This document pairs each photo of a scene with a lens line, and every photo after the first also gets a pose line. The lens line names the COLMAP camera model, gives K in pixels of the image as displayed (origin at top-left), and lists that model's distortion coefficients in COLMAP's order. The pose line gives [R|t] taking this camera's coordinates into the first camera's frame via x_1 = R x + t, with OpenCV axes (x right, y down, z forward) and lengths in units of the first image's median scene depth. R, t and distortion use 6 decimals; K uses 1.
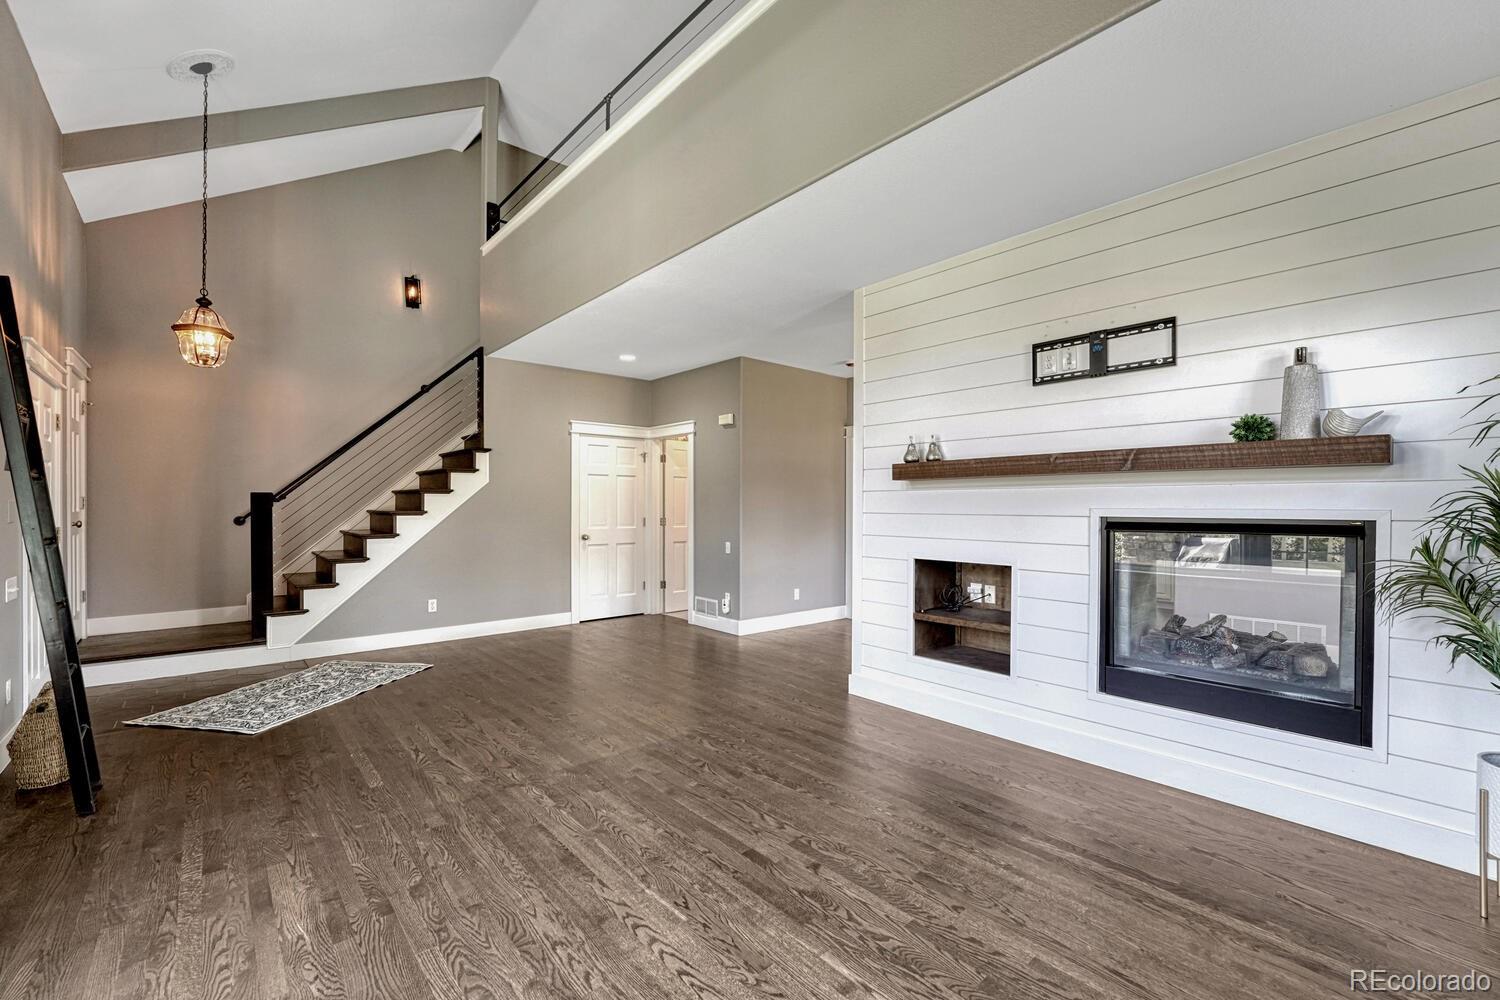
lens RADIAL K [[642.9, 0, 755.3], [0, 642.9, 504.1], [0, 0, 1]] dist [-0.003502, 0.000040]
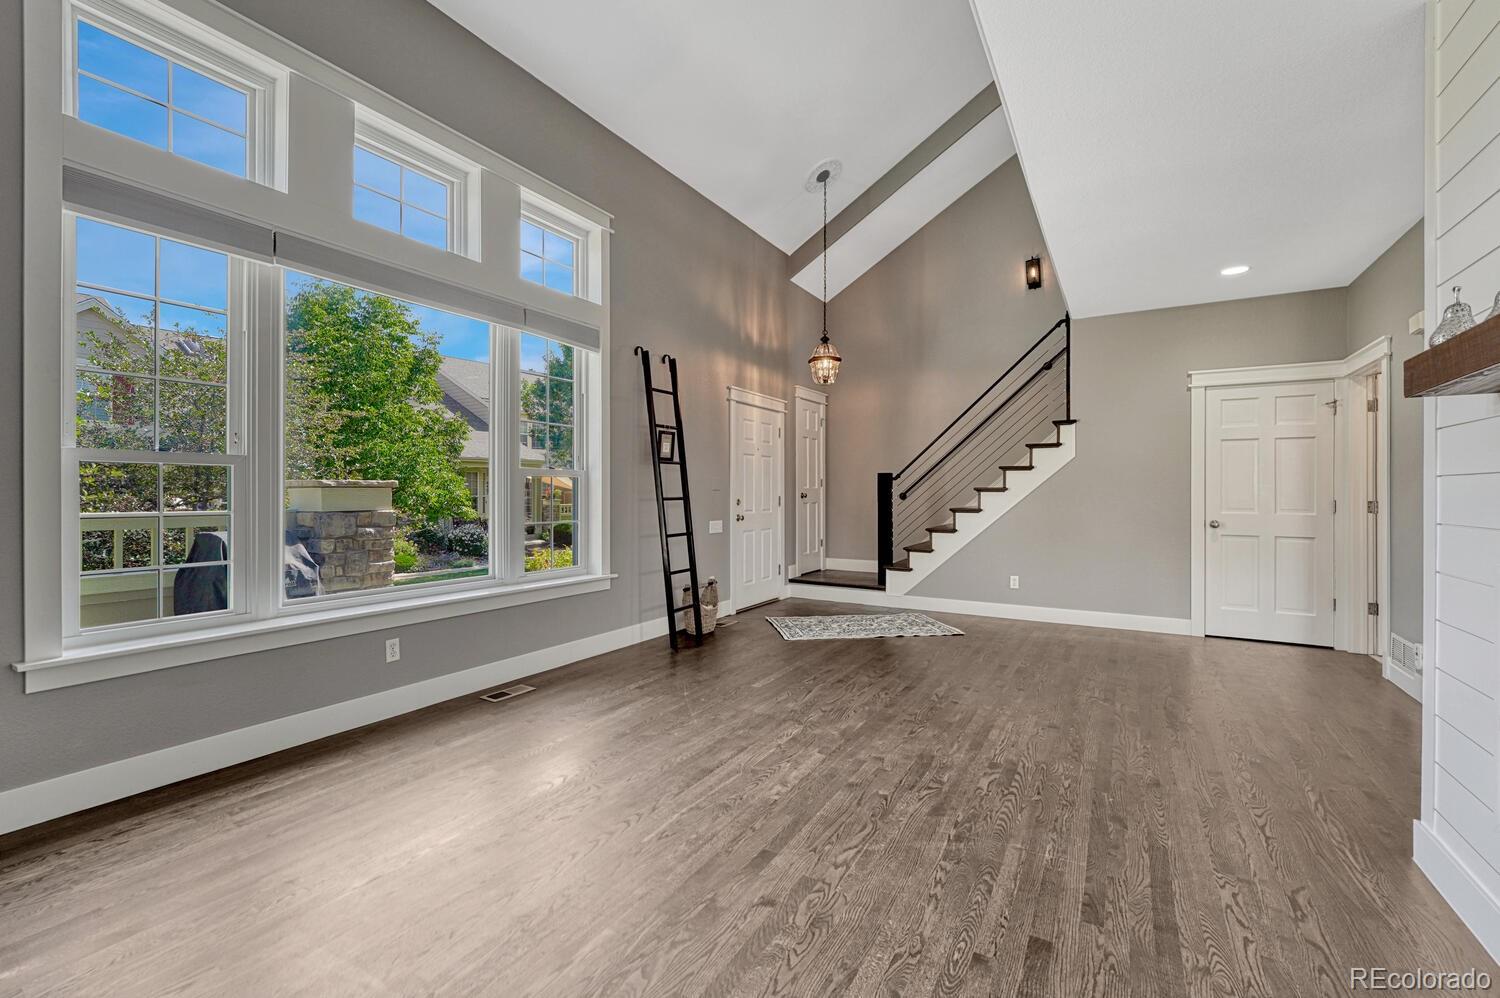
lens RADIAL K [[638.5, 0, 724.3], [0, 638.5, 495.6], [0, 0, 1]] dist [-0.000590, 0.000021]
pose [[0.294765, 0.005843, -0.955552, 0.575479], [-0.004671, 0.999978, 0.004673, 0.035638], [0.955558, 0.003086, 0.294786, 0.489624]]
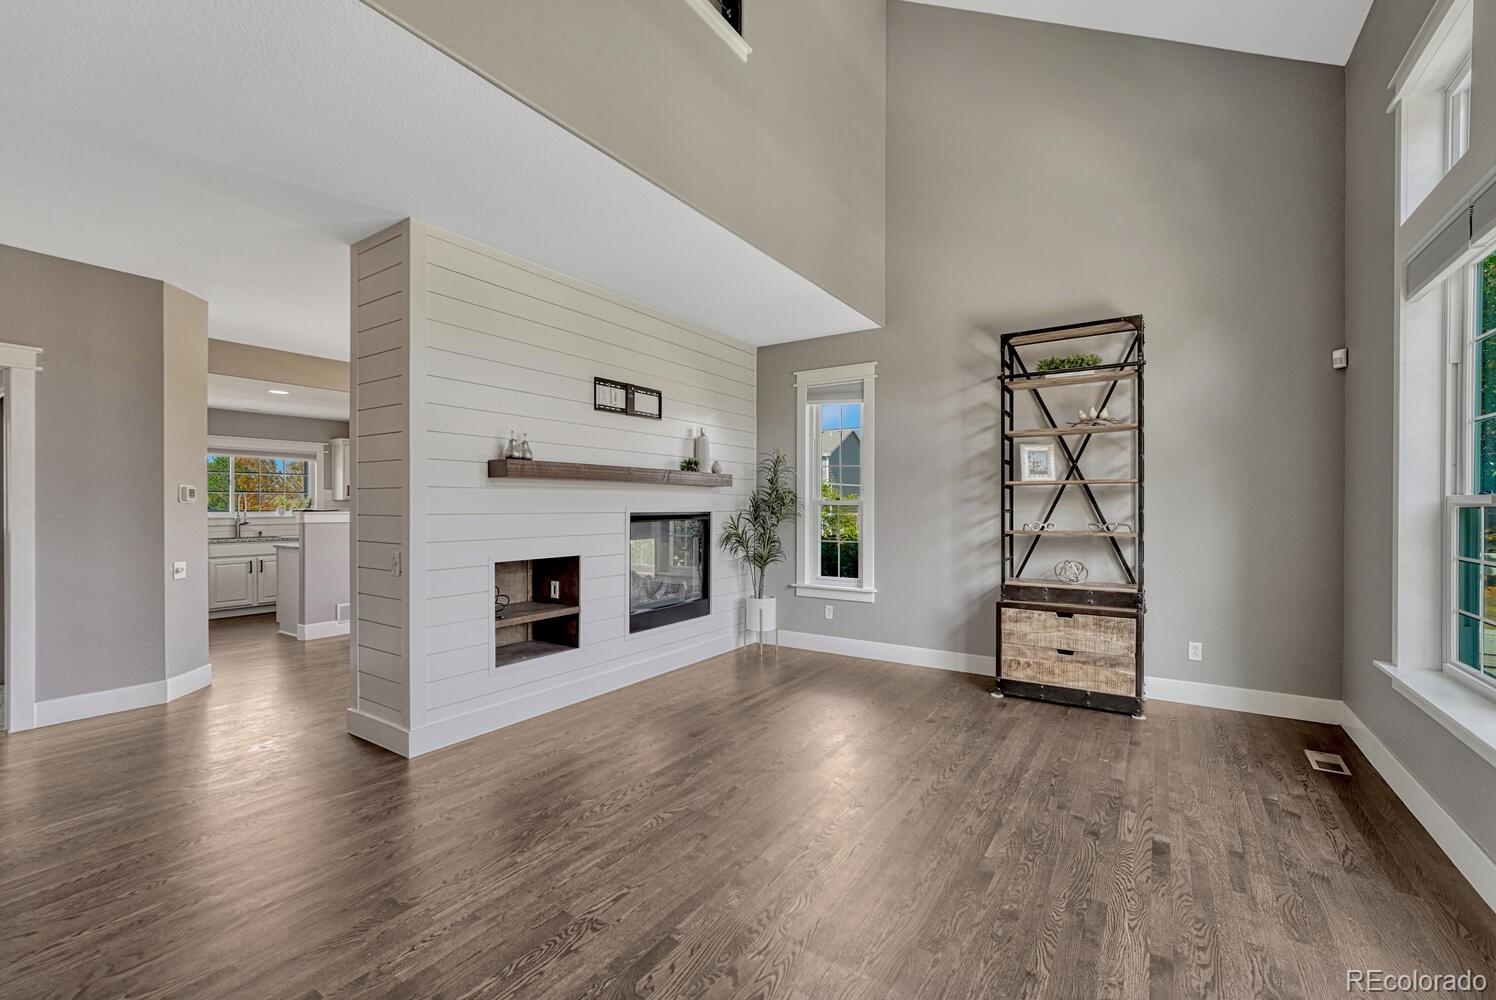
lens RADIAL K [[641.2, 0, 753.3], [0, 641.2, 504.1], [0, 0, 1]] dist [-0.003502, 0.000040]
pose [[-0.288741, 0.000795, 0.957407, -0.877178], [-0.003650, 0.999991, -0.001931, 0.002340], [-0.957400, -0.004052, -0.288735, 1.087198]]
